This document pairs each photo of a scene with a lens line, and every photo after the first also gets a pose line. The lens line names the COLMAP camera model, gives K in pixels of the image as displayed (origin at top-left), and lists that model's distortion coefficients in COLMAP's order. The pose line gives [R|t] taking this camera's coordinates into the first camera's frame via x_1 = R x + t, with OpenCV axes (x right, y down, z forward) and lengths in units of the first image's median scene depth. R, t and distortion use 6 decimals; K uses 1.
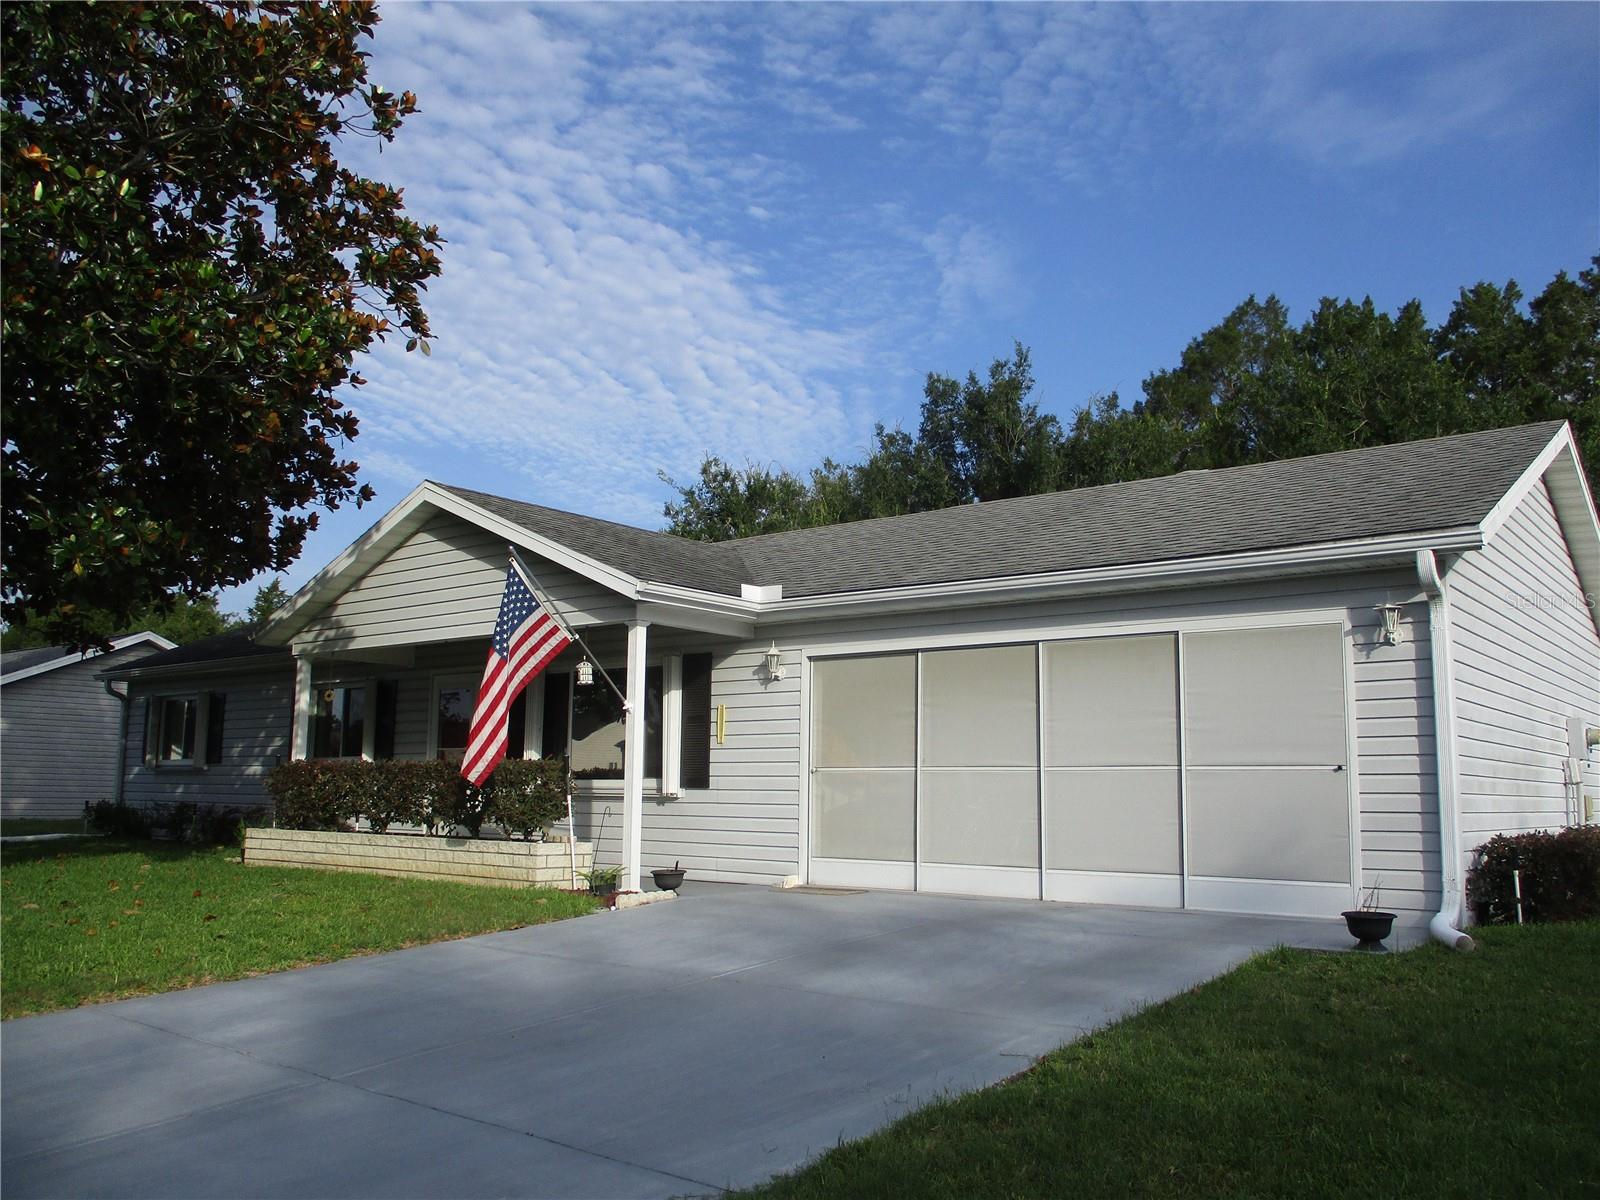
lens RADIAL K [[1327.3, 0, 800.0], [0, 1327.3, 600.0], [0, 0, 1]] dist [-0.024668, -0.005637]
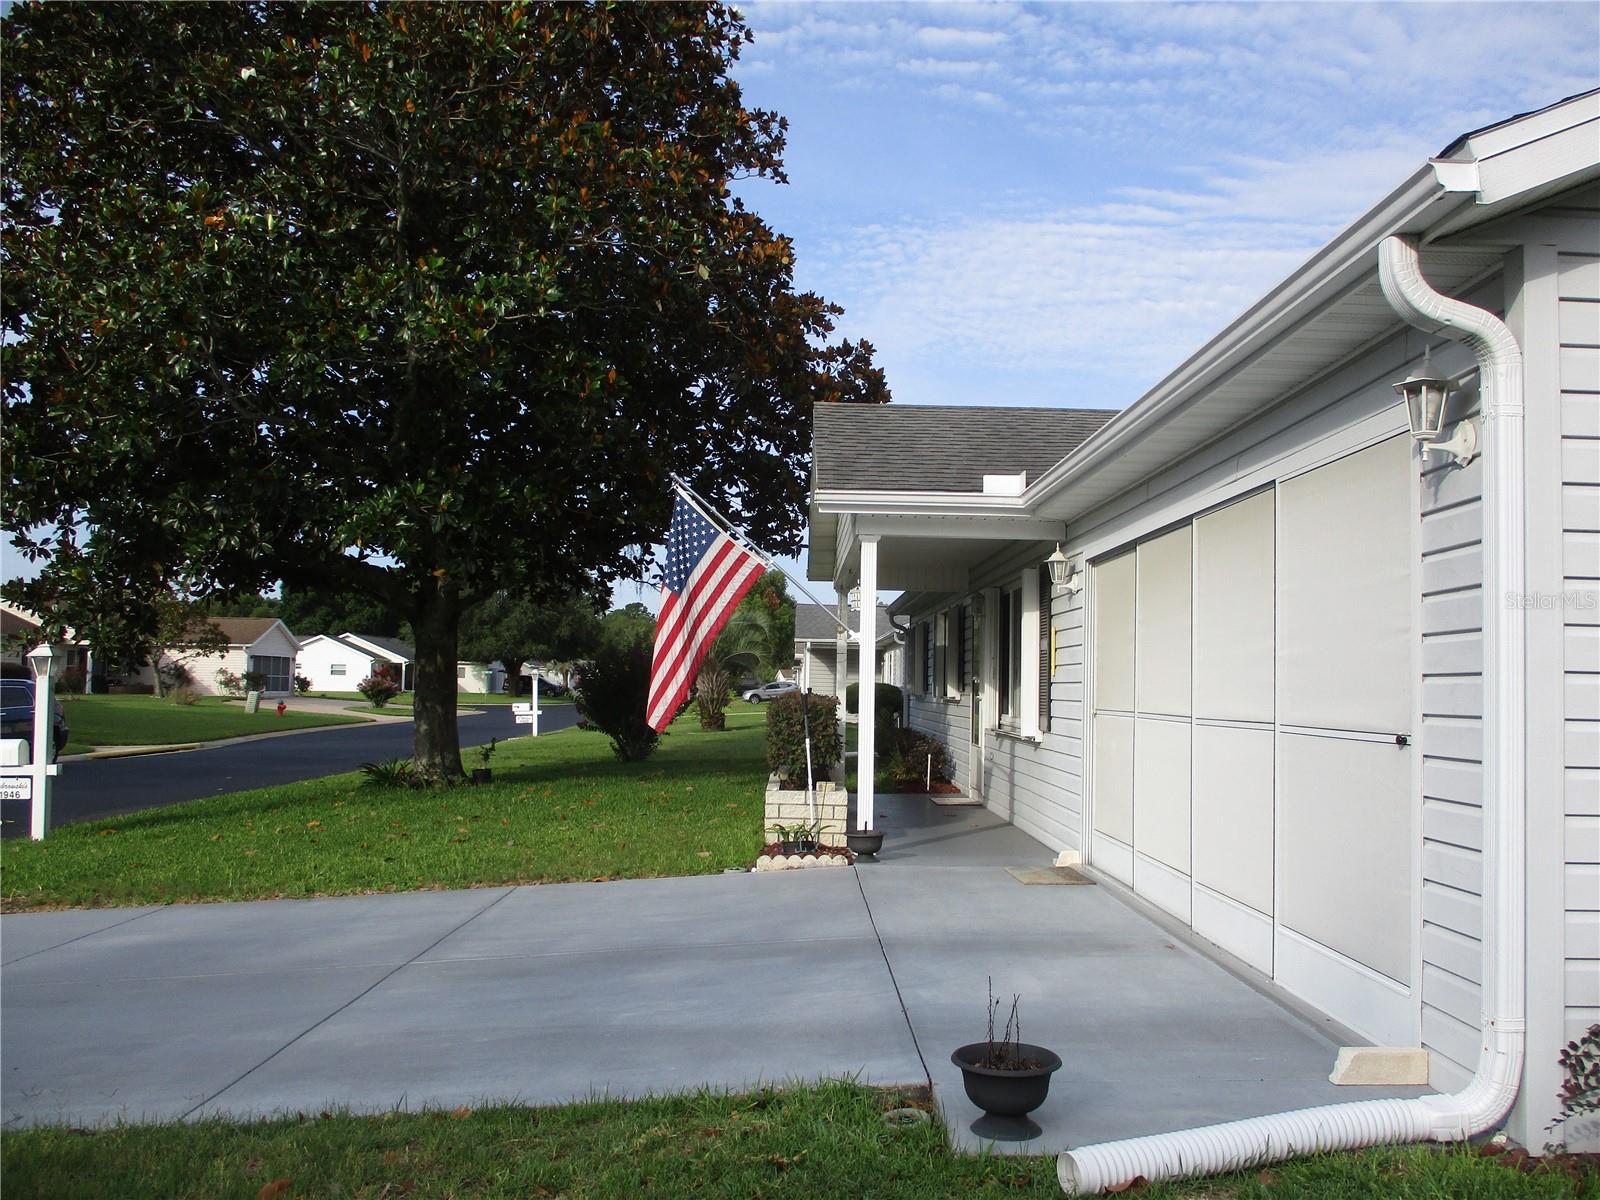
lens RADIAL K [[1327.3, 0, 800.0], [0, 1327.3, 600.0], [0, 0, 1]] dist [-0.024668, -0.005637]
pose [[0.623197, -0.051595, -0.780361, 0.397059], [0.102852, 0.994562, 0.016380, 0.029708], [0.775272, -0.090470, 0.625115, 0.338668]]
